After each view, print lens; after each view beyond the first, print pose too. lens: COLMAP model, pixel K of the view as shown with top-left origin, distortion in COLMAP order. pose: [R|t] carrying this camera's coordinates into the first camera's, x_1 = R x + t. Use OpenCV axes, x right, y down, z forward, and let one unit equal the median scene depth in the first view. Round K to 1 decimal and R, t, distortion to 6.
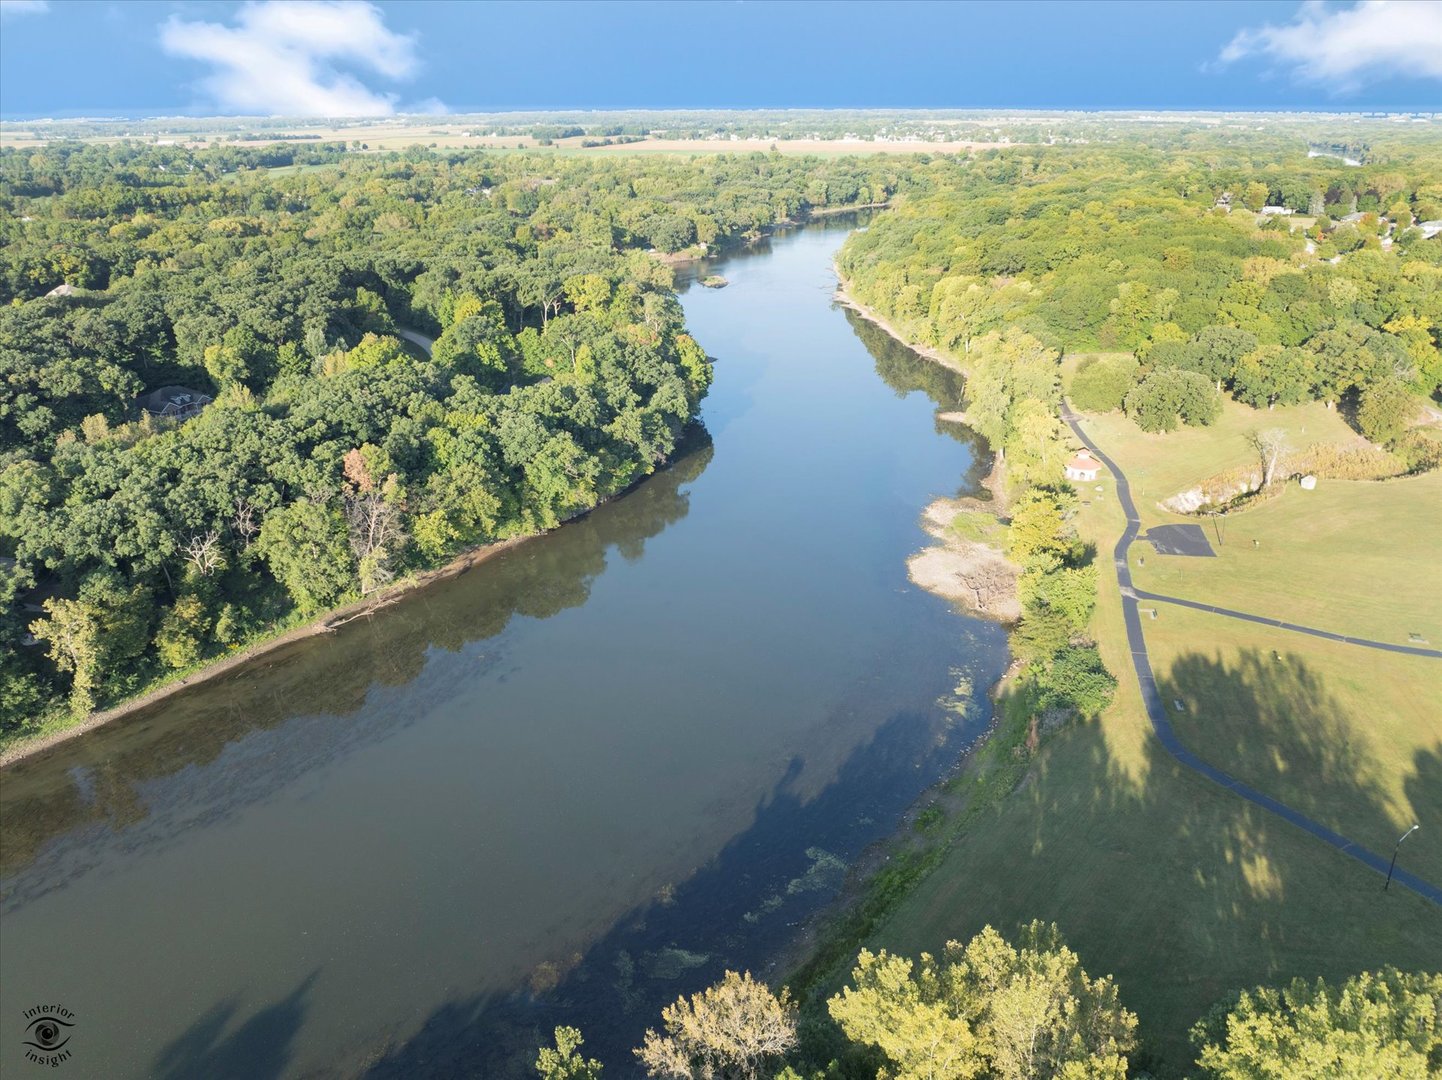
lens RADIAL K [[1031.6, 0, 719.1], [0, 1031.6, 542.4], [0, 0, 1]] dist [-0.043454, 0.009177]
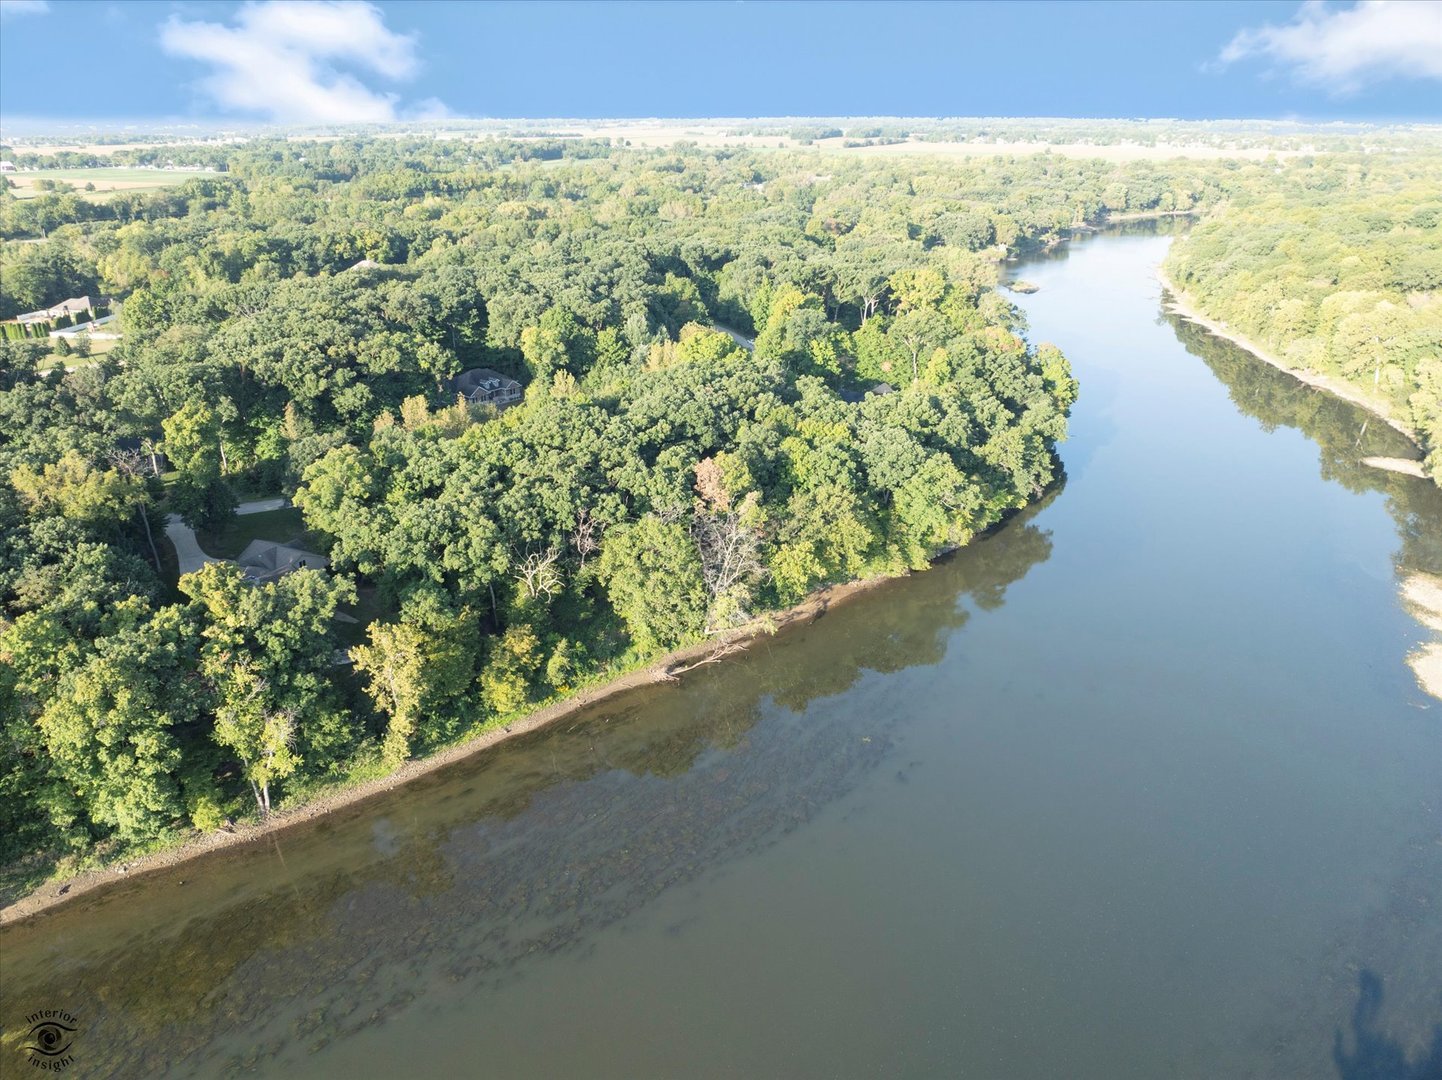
lens RADIAL K [[1031.6, 0, 716.7], [0, 1031.6, 541.0], [0, 0, 1]] dist [-0.043454, 0.009177]
pose [[0.975381, 0.087662, -0.202355, -0.142049], [-0.088881, 0.996038, 0.003071, -0.022304], [0.201823, 0.014990, 0.979307, 0.151641]]
